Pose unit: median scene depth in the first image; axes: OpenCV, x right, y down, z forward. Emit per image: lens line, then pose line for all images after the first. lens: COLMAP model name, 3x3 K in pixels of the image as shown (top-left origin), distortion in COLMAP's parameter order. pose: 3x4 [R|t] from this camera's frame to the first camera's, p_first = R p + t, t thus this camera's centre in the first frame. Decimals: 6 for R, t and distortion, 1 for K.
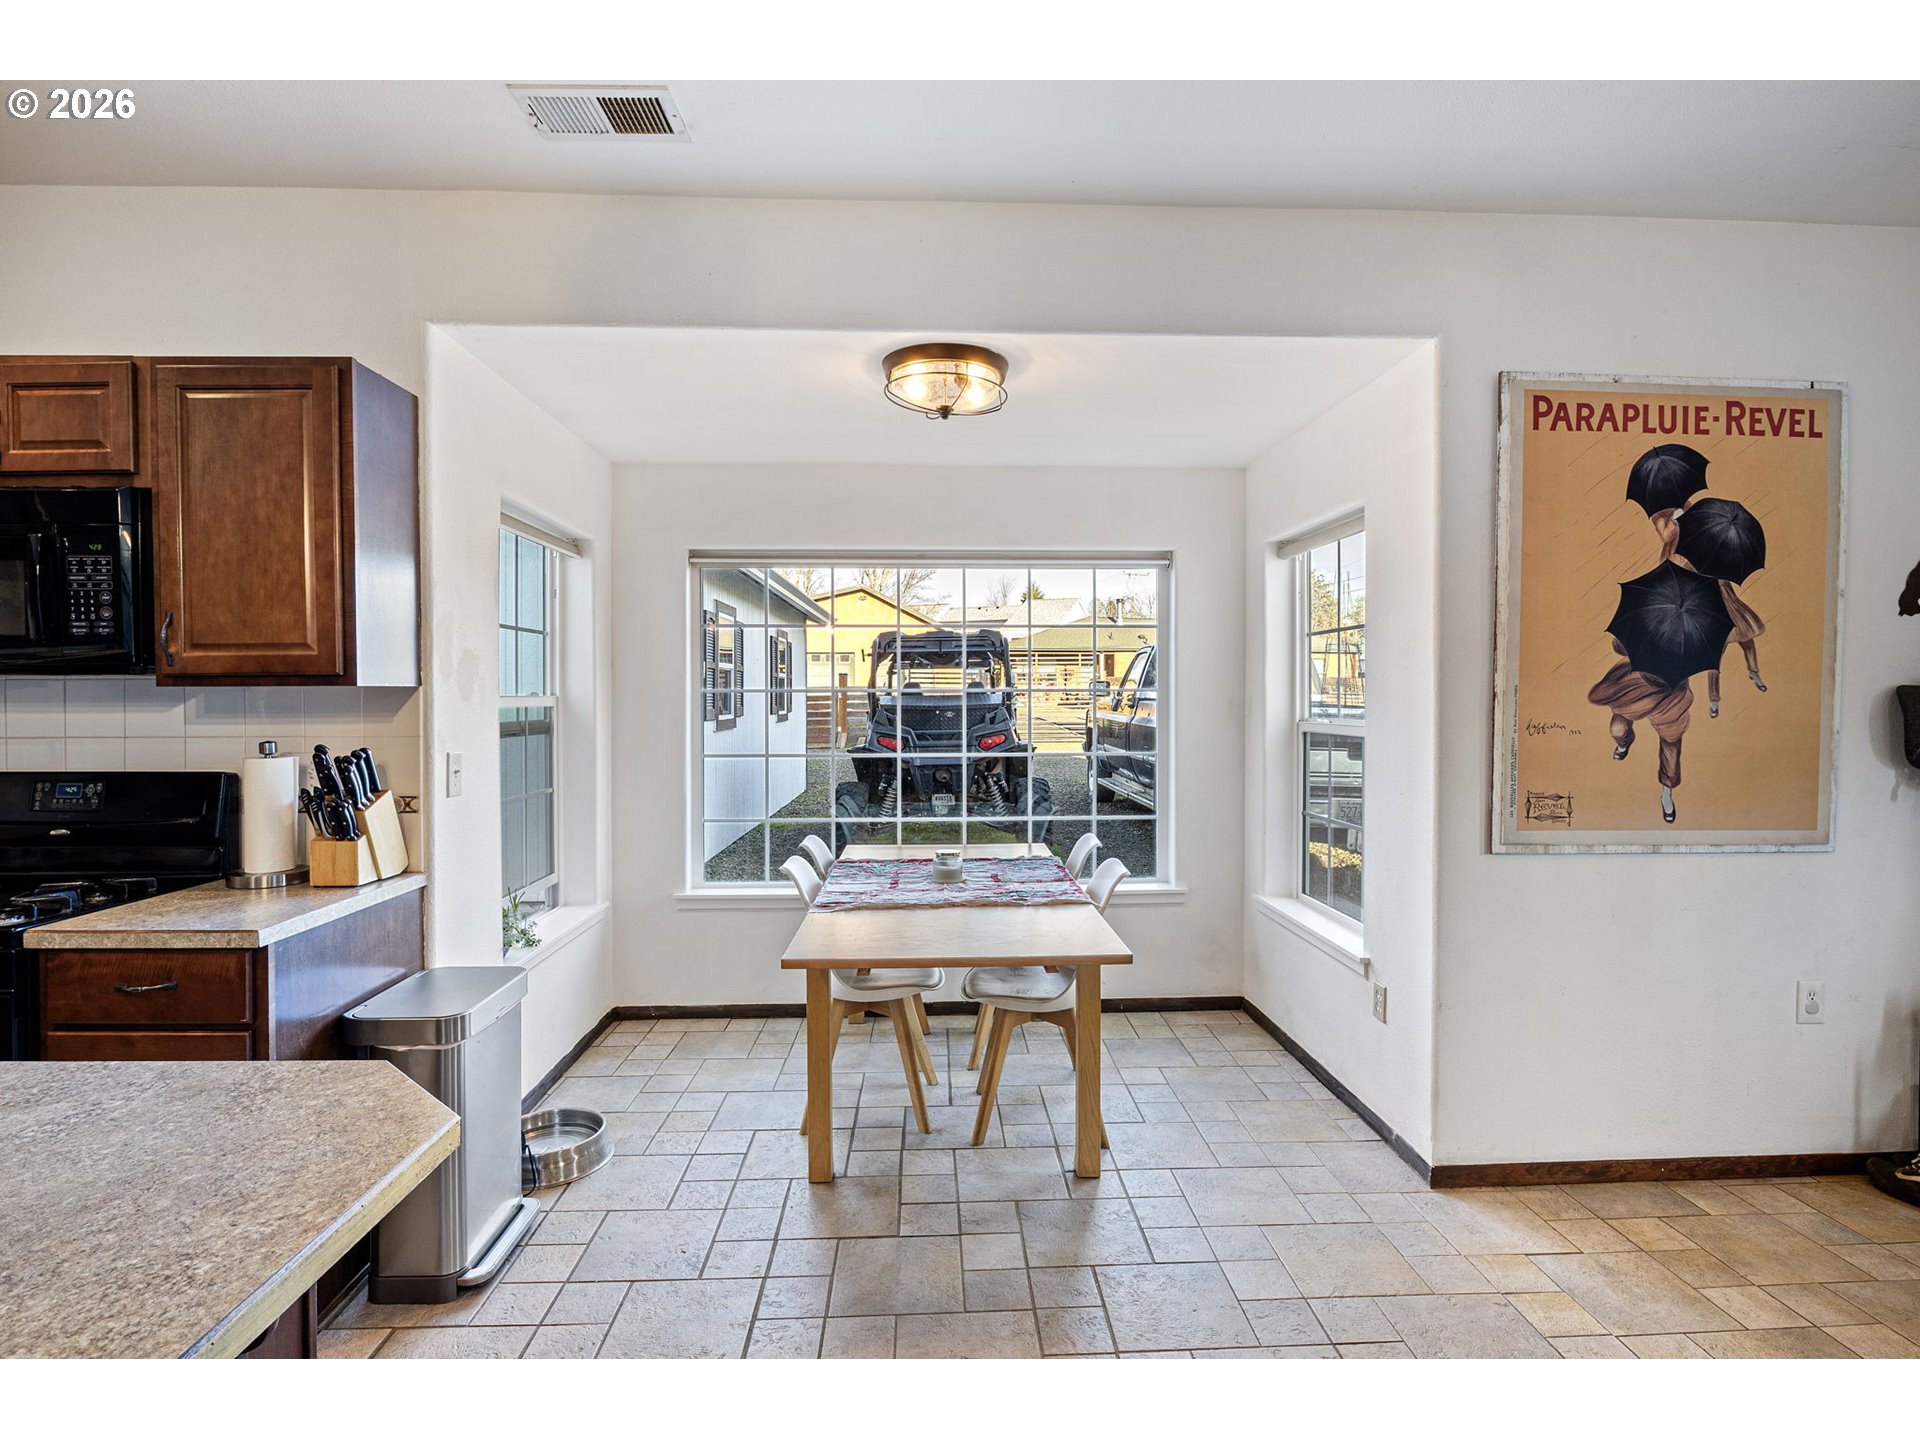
lens RADIAL K [[959.0, 0, 967.6], [0, 959.0, 703.7], [0, 0, 1]] dist [-0.009430, -0.000809]
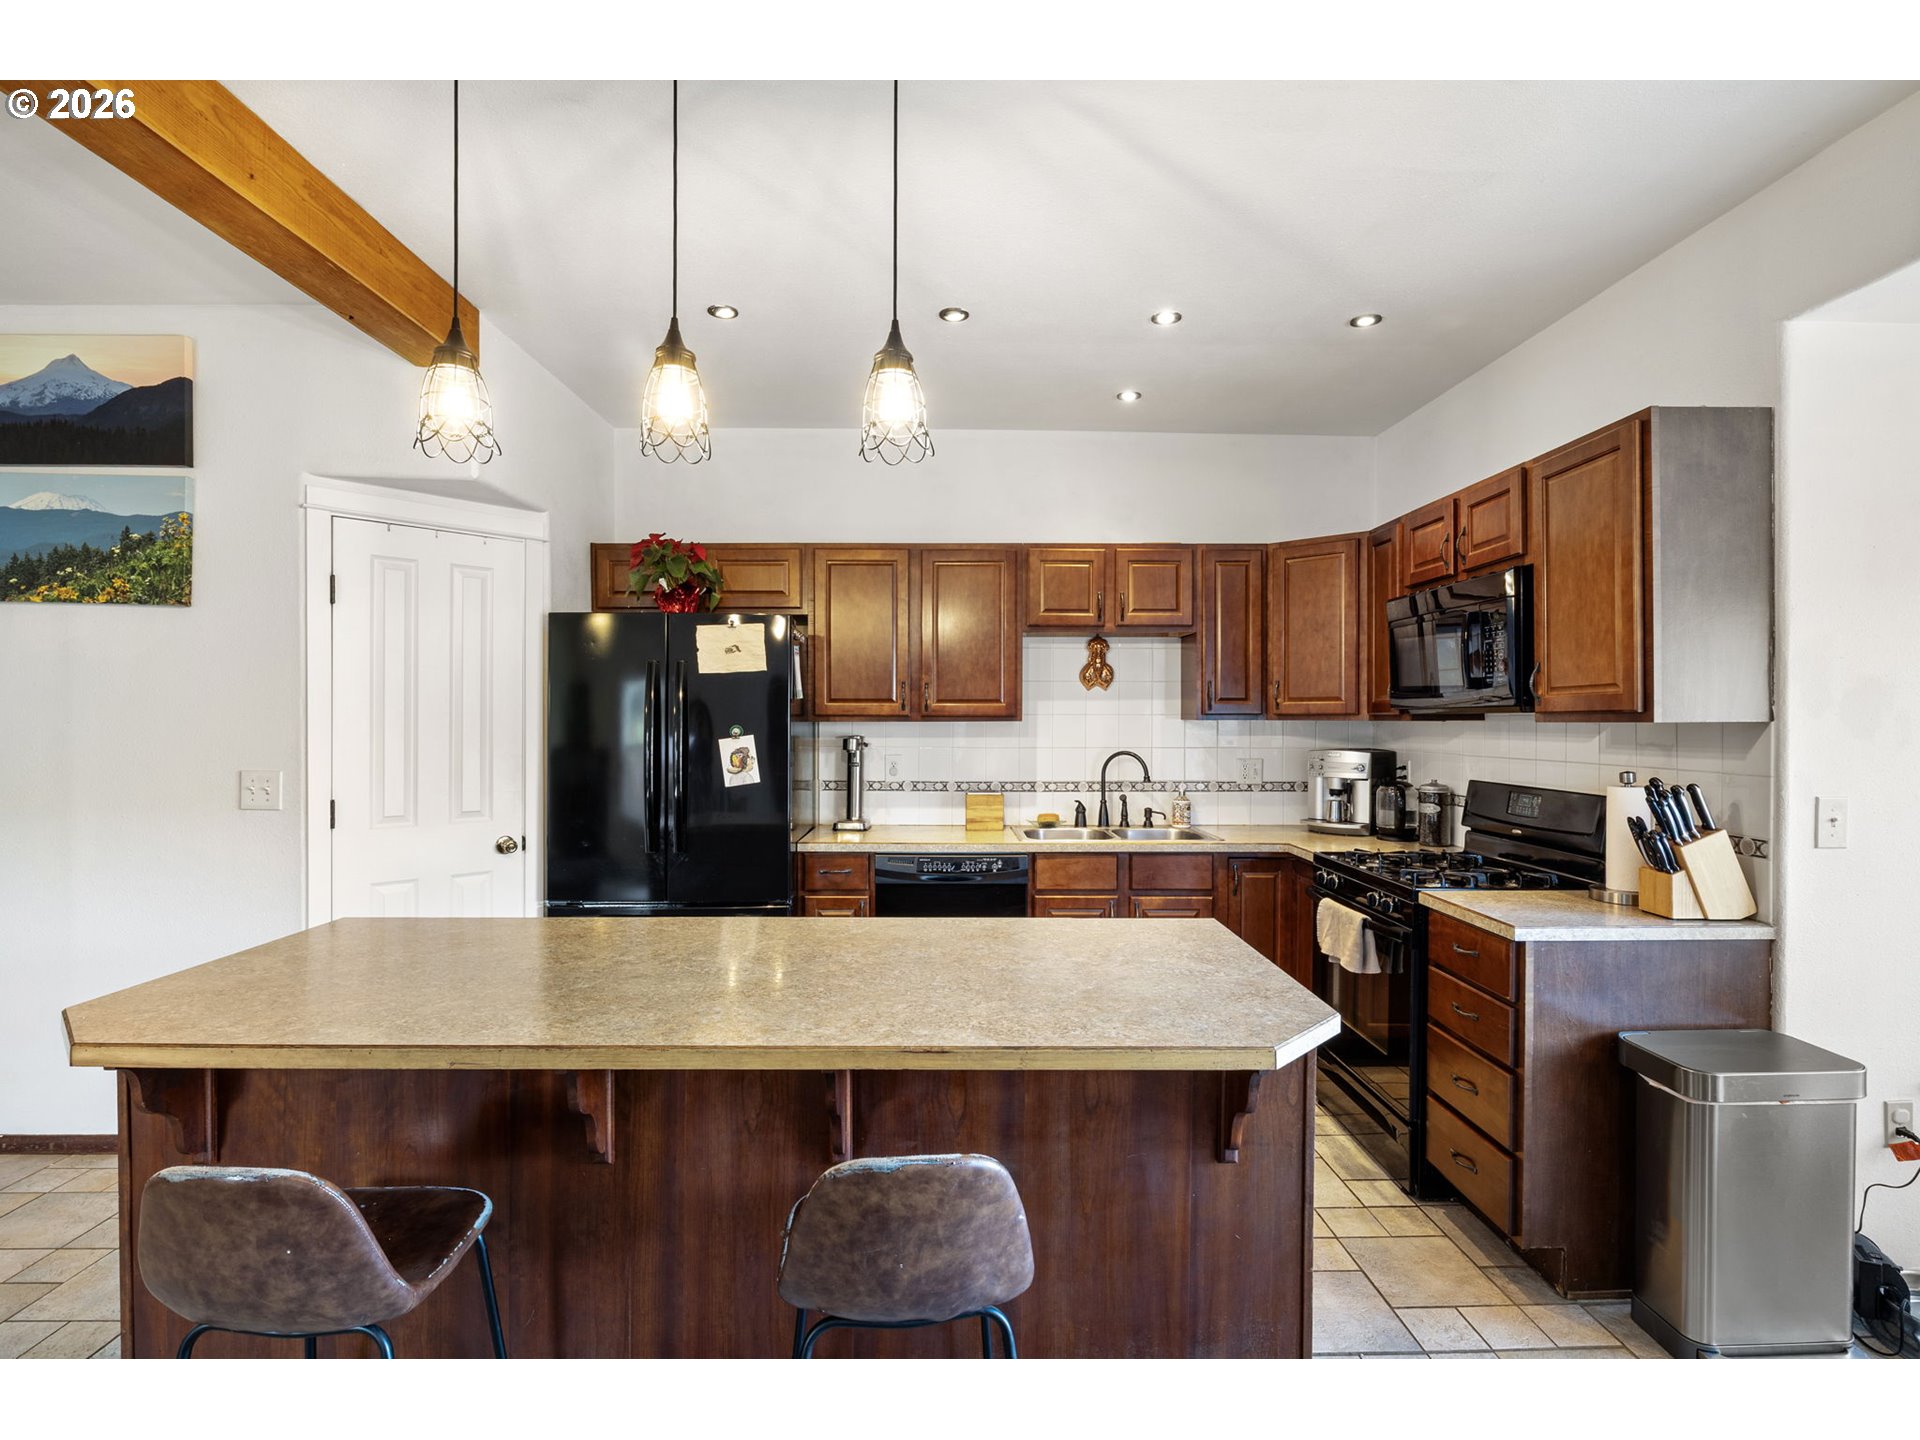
lens RADIAL K [[952.2, 0, 965.1], [0, 952.2, 725.4], [0, 0, 1]] dist [-0.005956, -0.002114]
pose [[-0.018412, 0.008497, -0.999794, 0.343403], [-0.008208, 0.999929, 0.008650, -0.015711], [0.999797, 0.008365, -0.018341, 0.236295]]
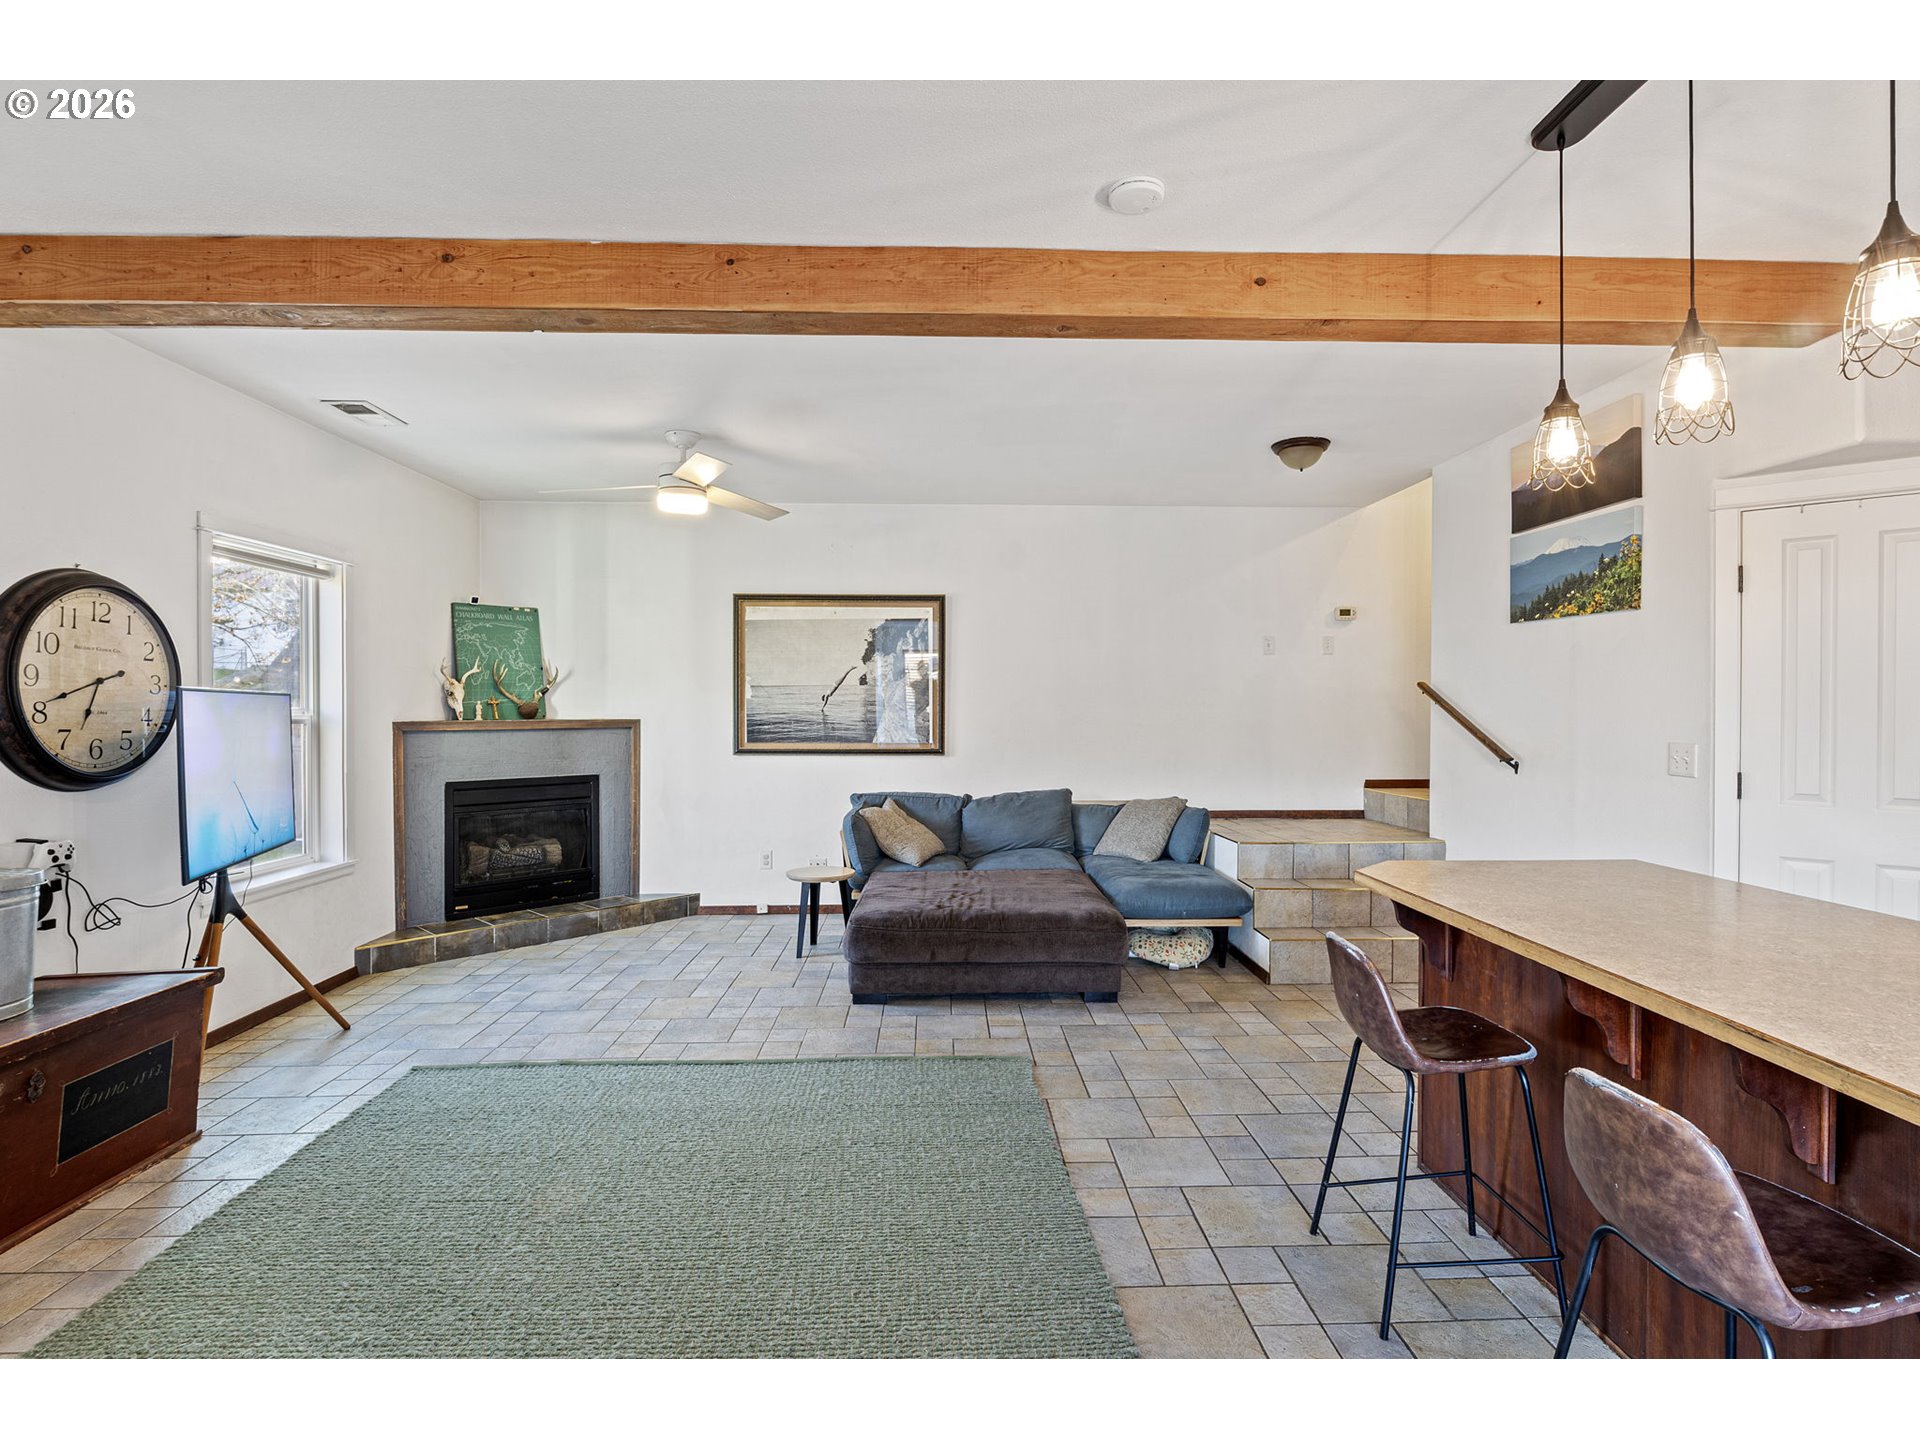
lens RADIAL K [[957.1, 0, 966.4], [0, 957.1, 715.3], [0, 0, 1]] dist [-0.009397, -0.001390]
pose [[-0.999969, 0.001638, 0.007647, 0.214493], [0.001736, 0.999916, 0.012854, -0.002355], [-0.007625, 0.012867, -0.999888, 0.728461]]
